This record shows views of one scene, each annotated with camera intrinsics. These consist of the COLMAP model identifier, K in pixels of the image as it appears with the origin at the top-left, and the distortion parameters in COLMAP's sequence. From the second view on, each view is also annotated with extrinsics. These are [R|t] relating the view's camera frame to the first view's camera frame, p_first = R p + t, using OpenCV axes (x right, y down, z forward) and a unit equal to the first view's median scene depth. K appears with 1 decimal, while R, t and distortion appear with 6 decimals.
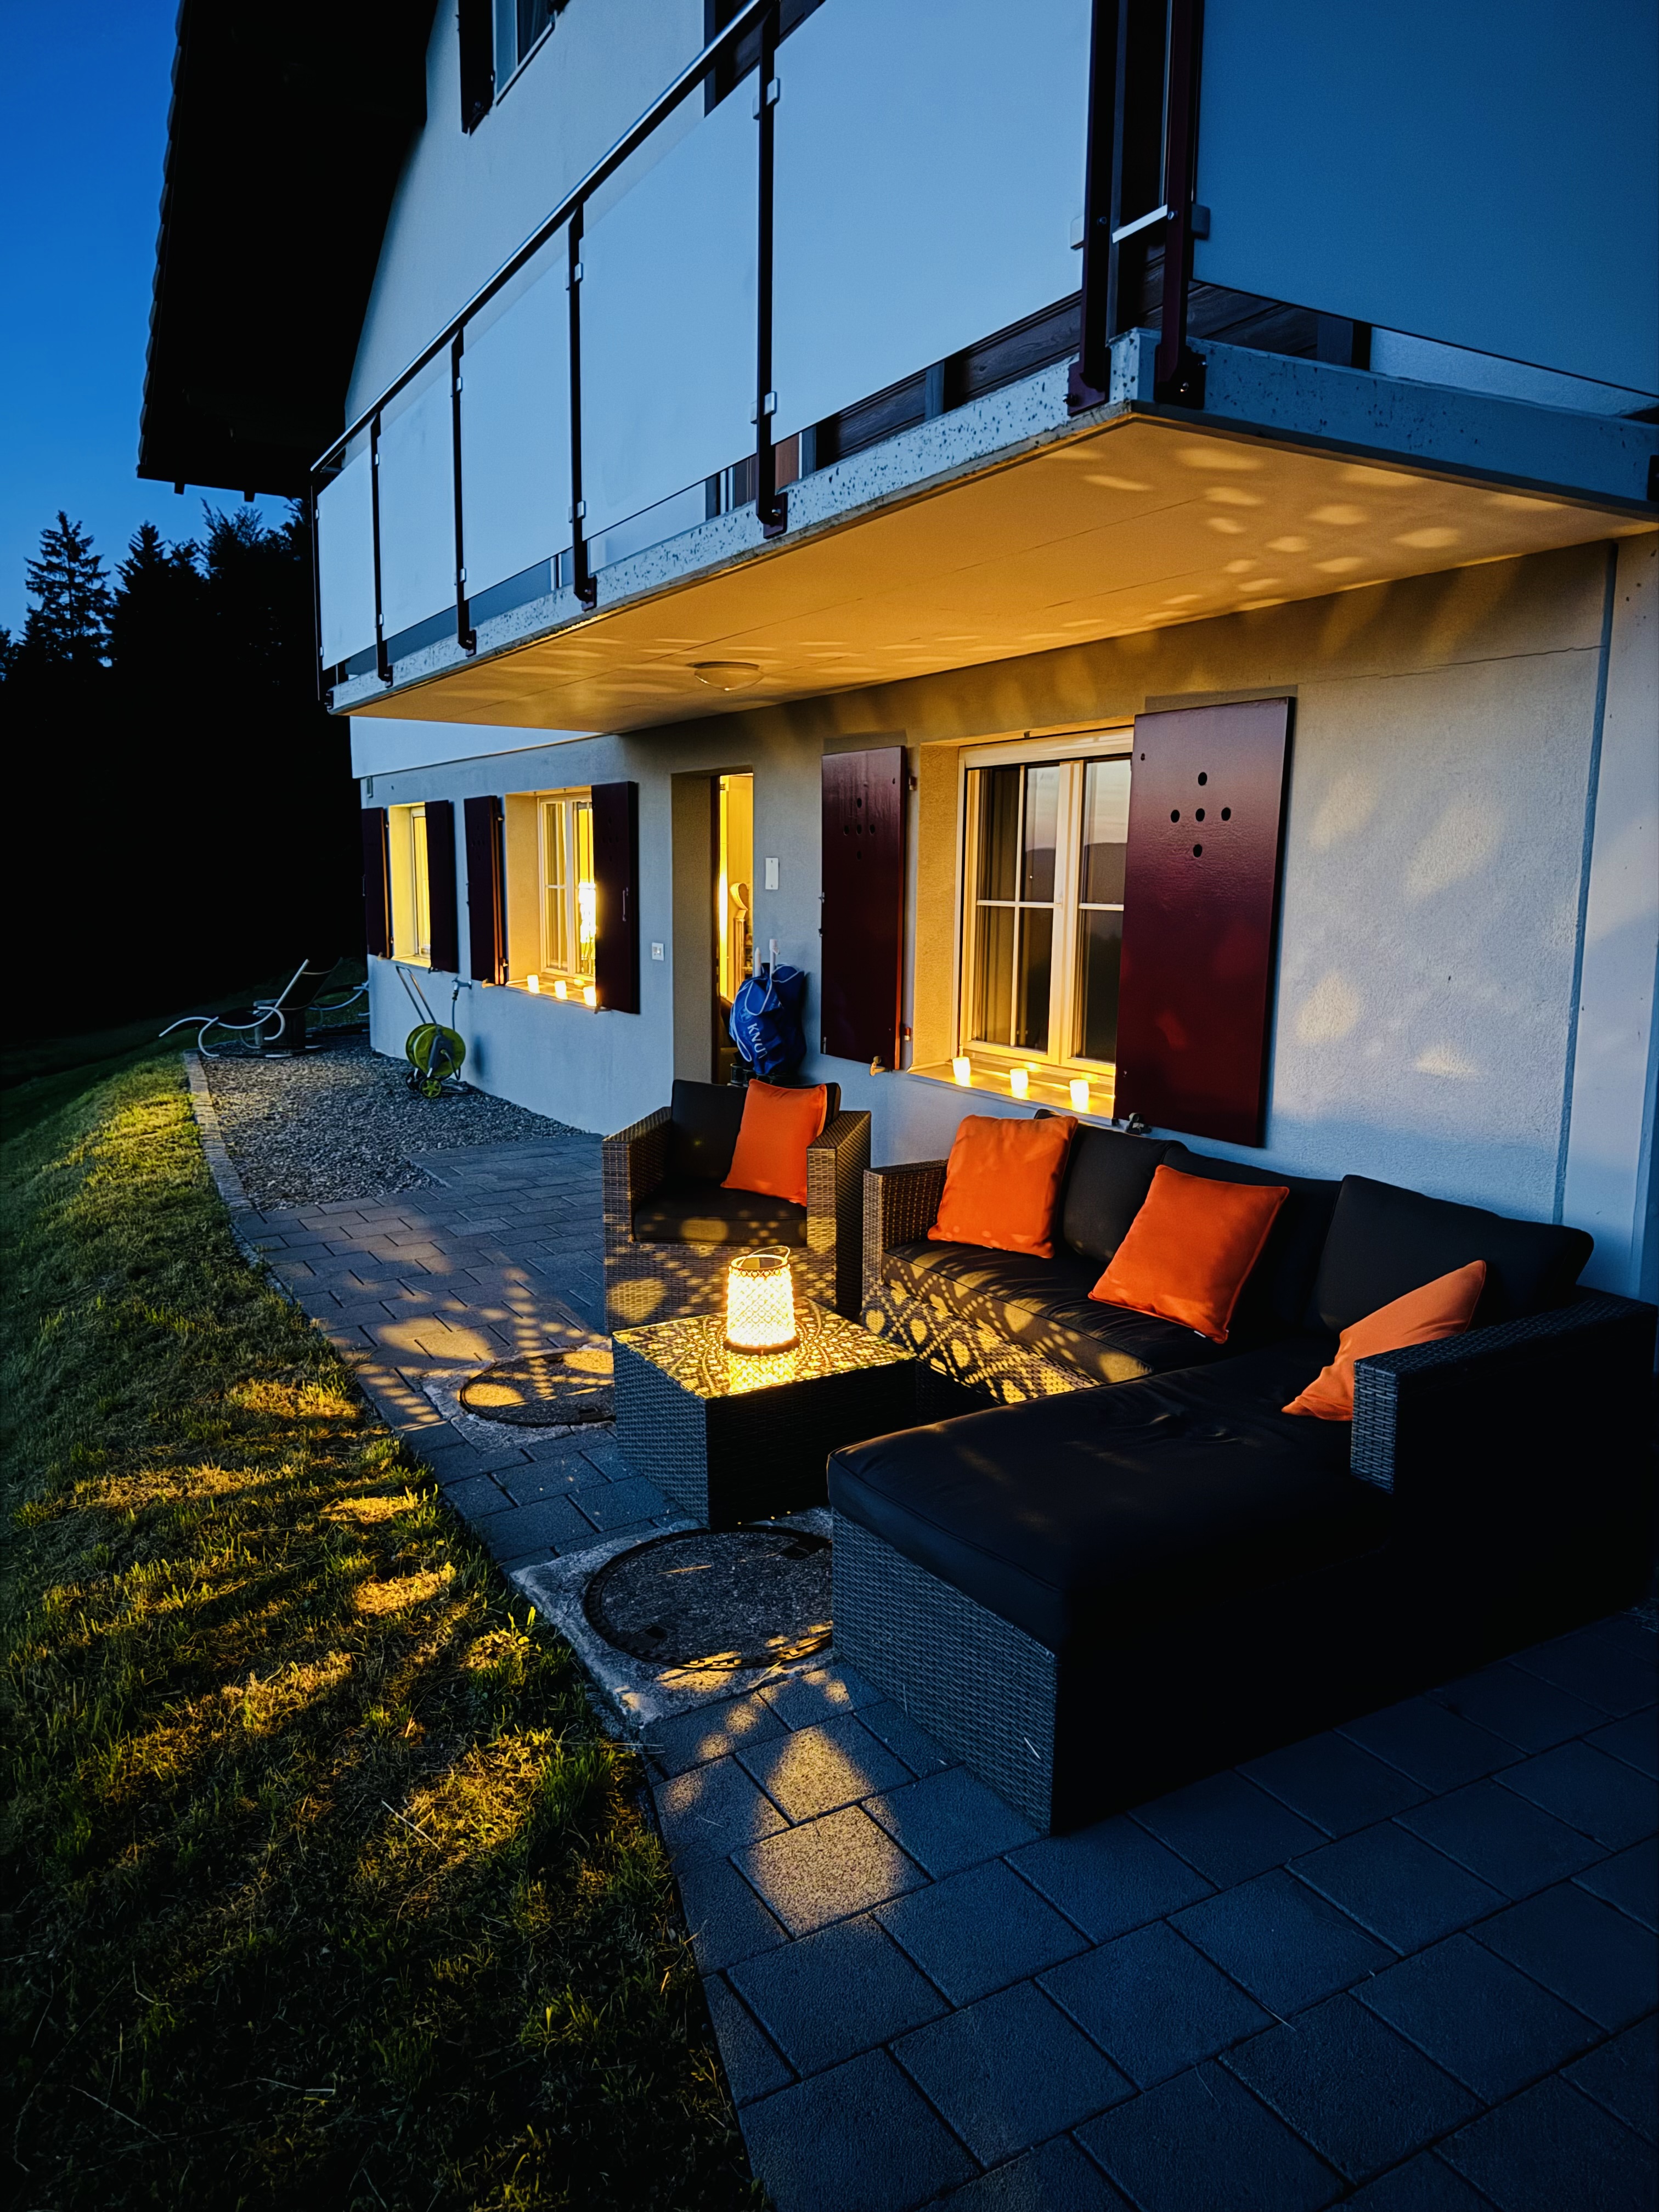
lens RADIAL K [[1523.2, 0, 823.1], [0, 1523.2, 1107.1], [0, 0, 1]] dist [0.009483, 0.000916]
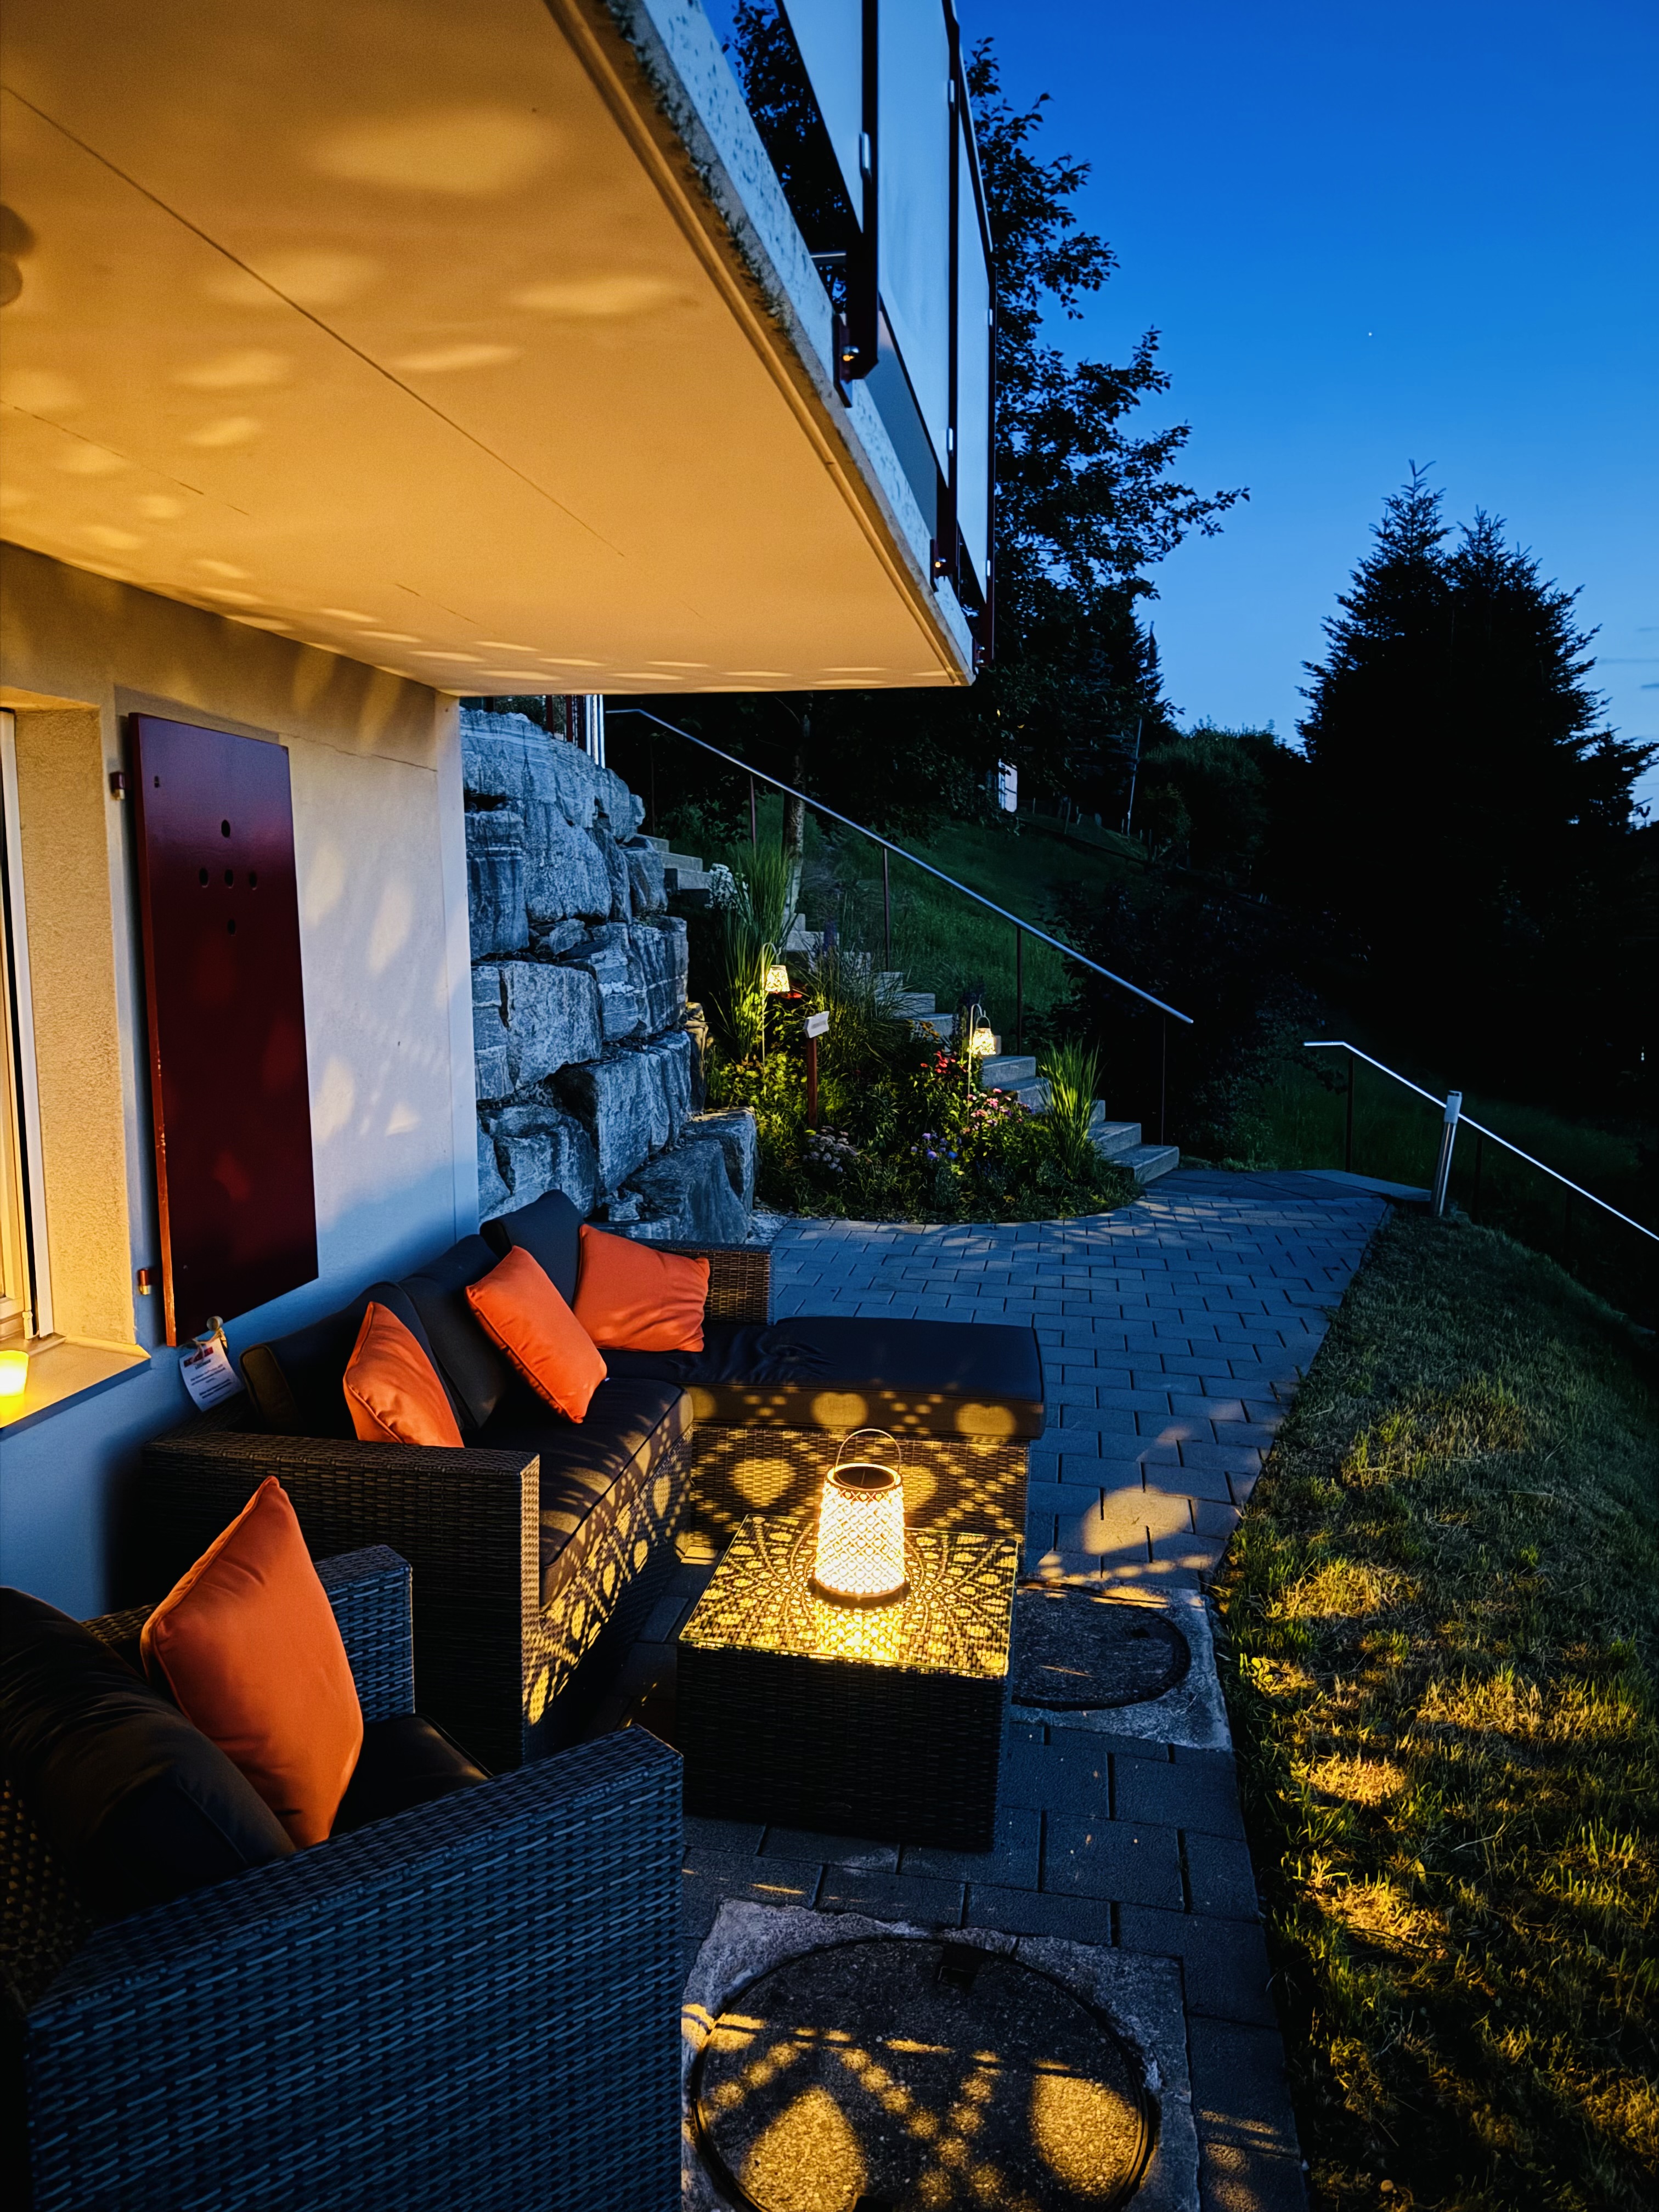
lens RADIAL K [[1523.2, 0, 824.0], [0, 1523.2, 1108.4], [0, 0, 1]] dist [0.009483, 0.000916]
pose [[-0.774644, -0.092987, 0.625524, -0.508294], [0.088148, 0.963598, 0.252405, -0.283577], [-0.626225, 0.250663, -0.738249, 1.601601]]
